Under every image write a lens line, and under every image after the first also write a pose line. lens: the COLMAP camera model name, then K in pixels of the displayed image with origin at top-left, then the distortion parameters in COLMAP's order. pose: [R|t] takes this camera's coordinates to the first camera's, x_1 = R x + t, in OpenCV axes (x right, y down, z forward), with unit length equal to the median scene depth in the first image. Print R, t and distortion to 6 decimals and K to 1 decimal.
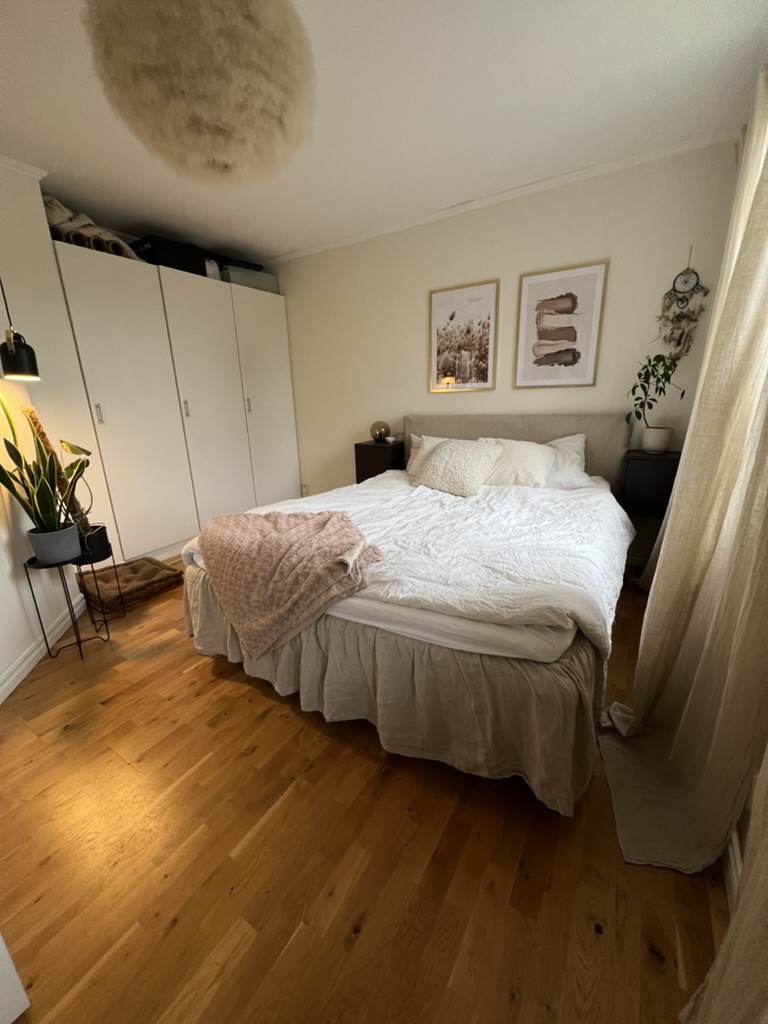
lens RADIAL K [[409.1, 0, 385.5], [0, 409.1, 510.0], [0, 0, 1]] dist [-0.002474, 0.001263]
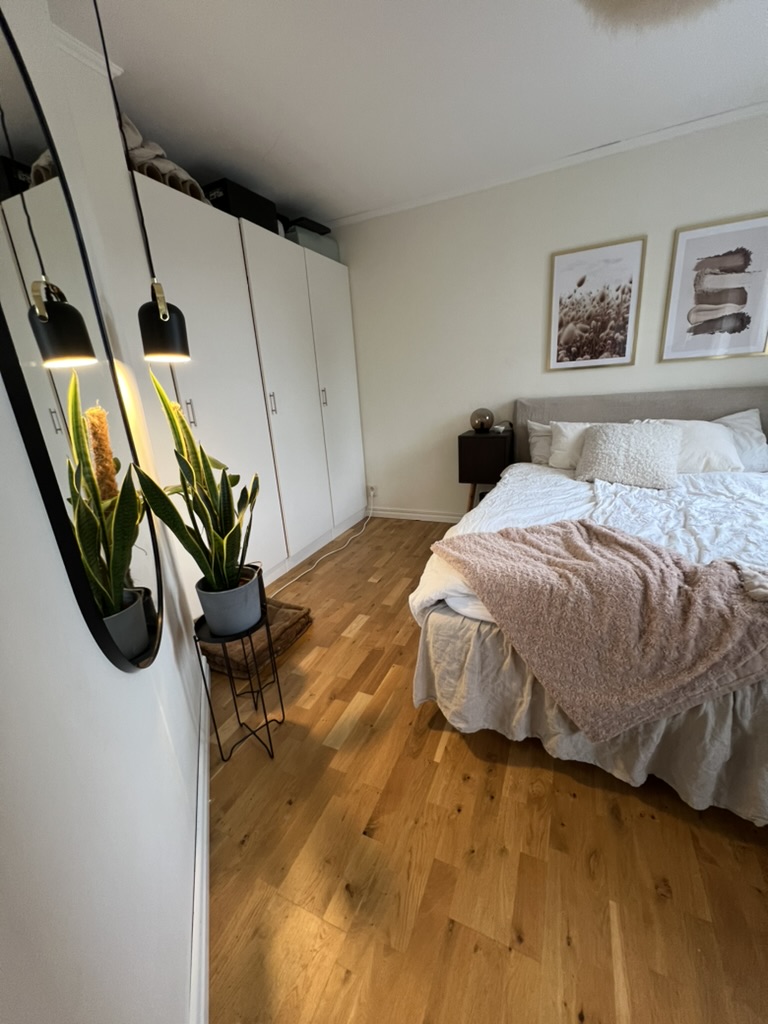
lens RADIAL K [[409.1, 0, 383.5], [0, 409.1, 509.1], [0, 0, 1]] dist [-0.002474, 0.001263]
pose [[0.990356, -0.077221, 0.115027, -0.416669], [0.075589, 0.996968, 0.018489, -0.043331], [-0.116106, -0.009615, 0.993190, 0.195620]]
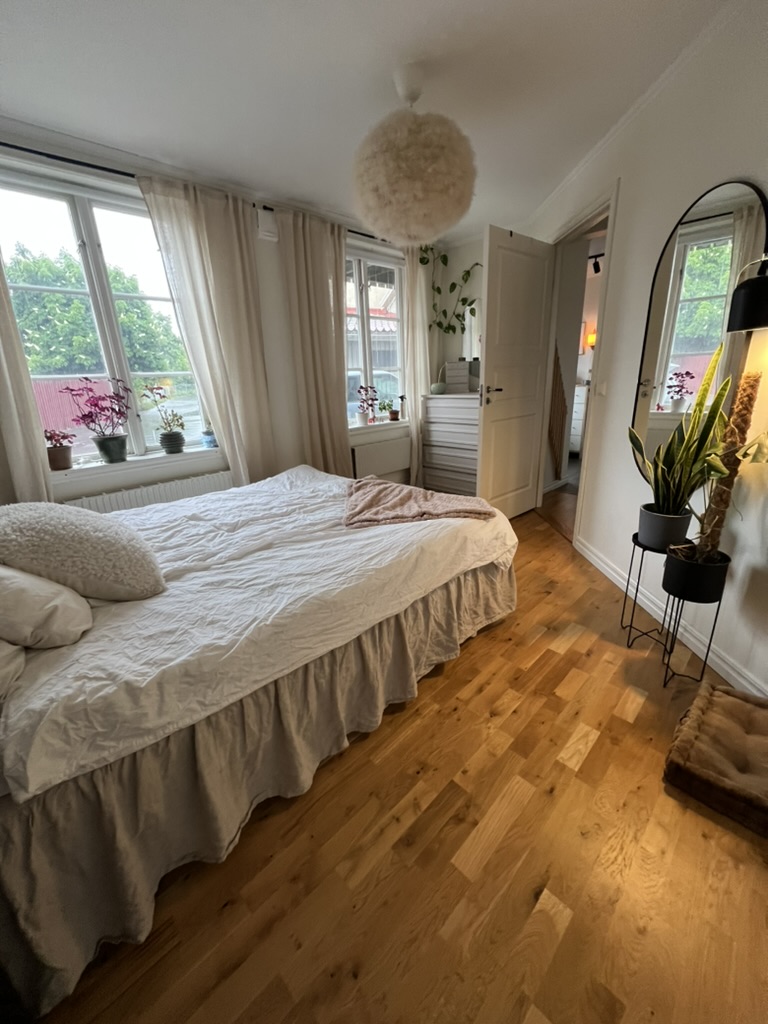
lens RADIAL K [[409.1, 0, 385.4], [0, 409.1, 509.5], [0, 0, 1]] dist [-0.002474, 0.001263]
pose [[-0.968537, -0.004374, 0.248830, -0.294570], [0.136827, 0.825812, 0.547095, -0.351831], [-0.207880, 0.563929, -0.799231, 1.223389]]
